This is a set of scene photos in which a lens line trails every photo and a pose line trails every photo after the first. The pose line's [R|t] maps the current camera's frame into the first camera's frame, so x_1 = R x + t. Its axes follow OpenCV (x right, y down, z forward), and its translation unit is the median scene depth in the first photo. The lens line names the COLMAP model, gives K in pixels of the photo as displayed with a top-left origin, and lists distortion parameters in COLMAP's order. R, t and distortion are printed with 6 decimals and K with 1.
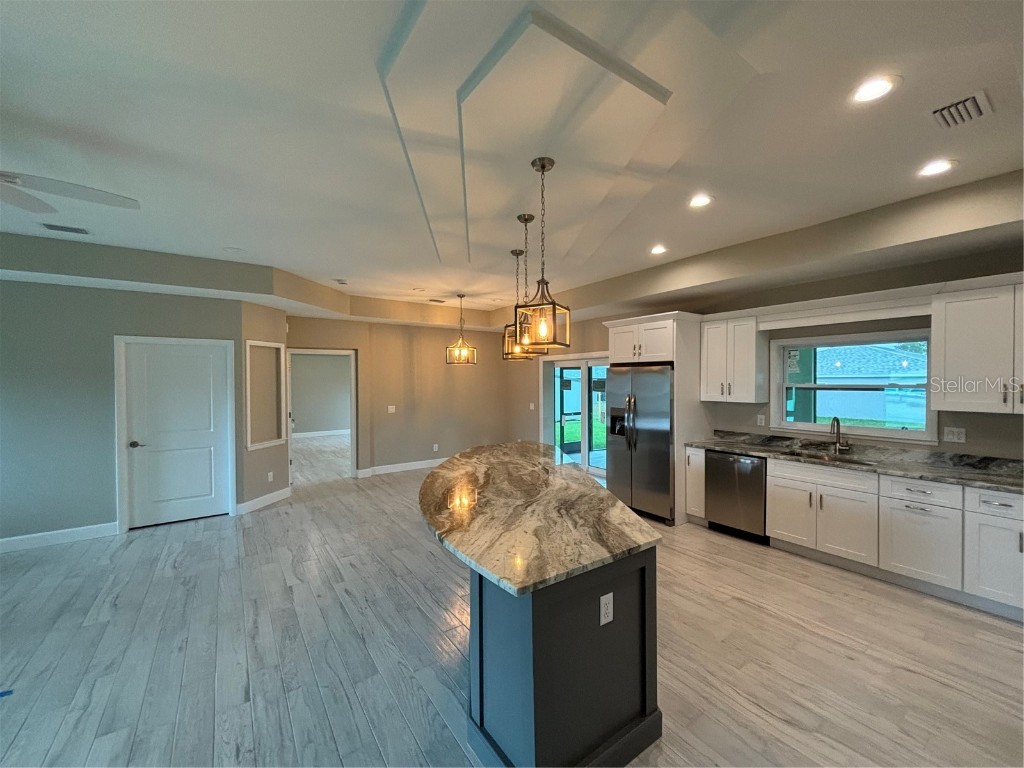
lens RADIAL K [[411.4, 0, 506.5], [0, 411.4, 383.2], [0, 0, 1]] dist [-0.014873, 0.000081]
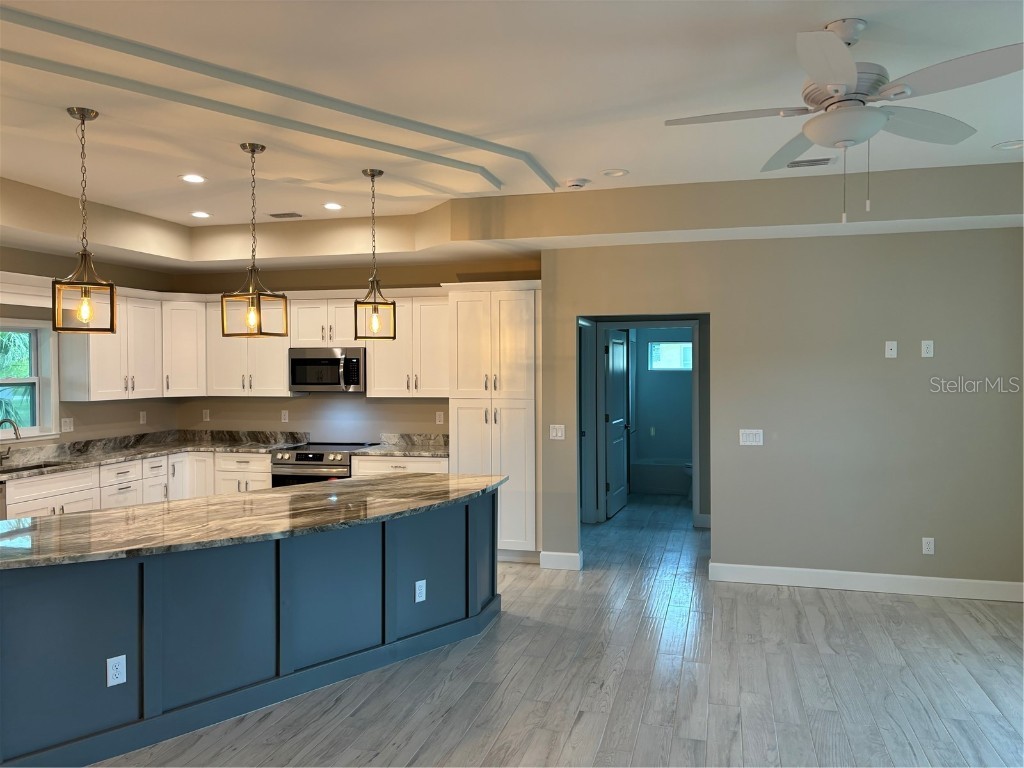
lens RADIAL K [[773.6, 0, 513.2], [0, 773.6, 381.4], [0, 0, 1]] dist [-0.002446, 0.000671]
pose [[-0.645494, -0.013855, 0.763639, -1.525331], [0.004099, 0.999758, 0.021605, -0.032850], [-0.763754, 0.017076, -0.645281, 1.817849]]
